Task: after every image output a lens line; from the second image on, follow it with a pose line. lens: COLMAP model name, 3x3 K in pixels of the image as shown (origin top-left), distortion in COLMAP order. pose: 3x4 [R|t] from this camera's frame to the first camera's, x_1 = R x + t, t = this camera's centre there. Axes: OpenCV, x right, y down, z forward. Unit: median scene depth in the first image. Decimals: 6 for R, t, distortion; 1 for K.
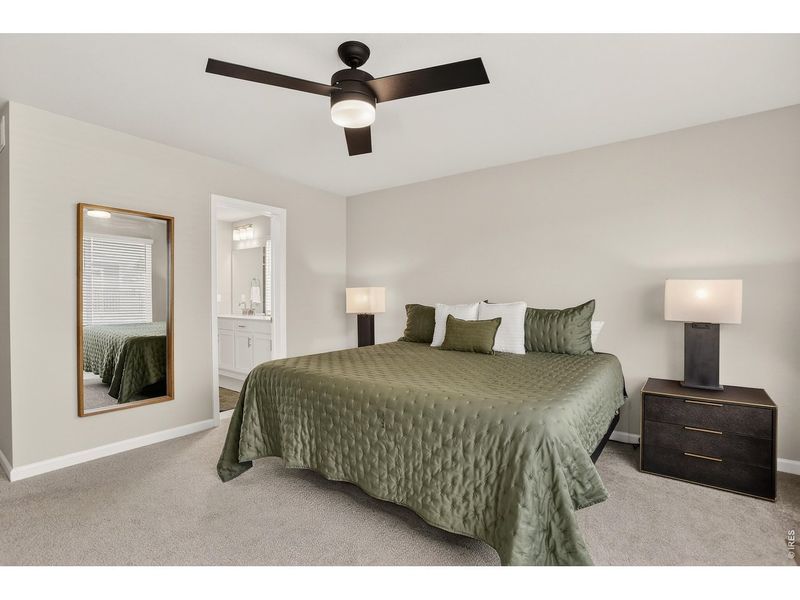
lens RADIAL K [[392.8, 0, 398.8], [0, 392.8, 301.0], [0, 0, 1]] dist [-0.072719, 0.041490]
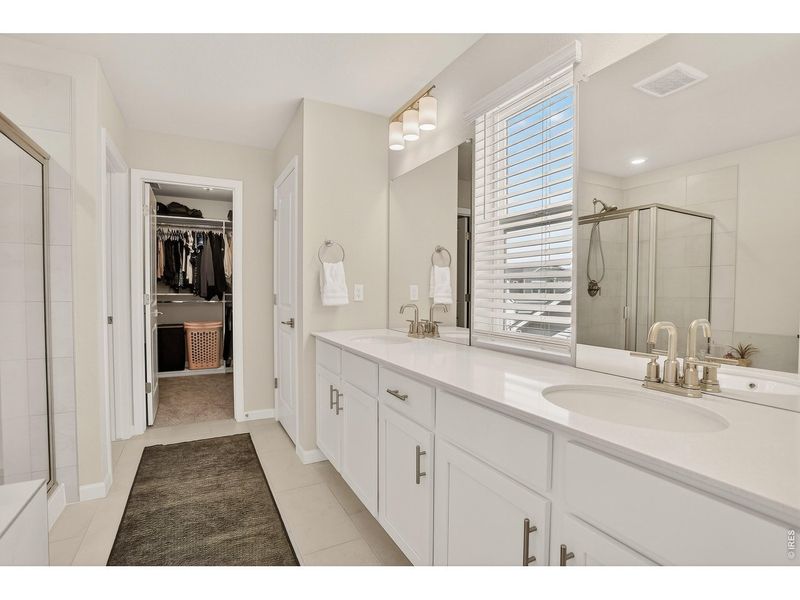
lens RADIAL K [[392.8, 0, 398.8], [0, 392.8, 301.0], [0, 0, 1]] dist [-0.072719, 0.041490]
pose [[0.901307, 0.018663, -0.432778, -0.238888], [-0.011775, 0.999758, 0.018590, -0.006208], [0.433020, -0.011660, 0.901309, 0.632519]]
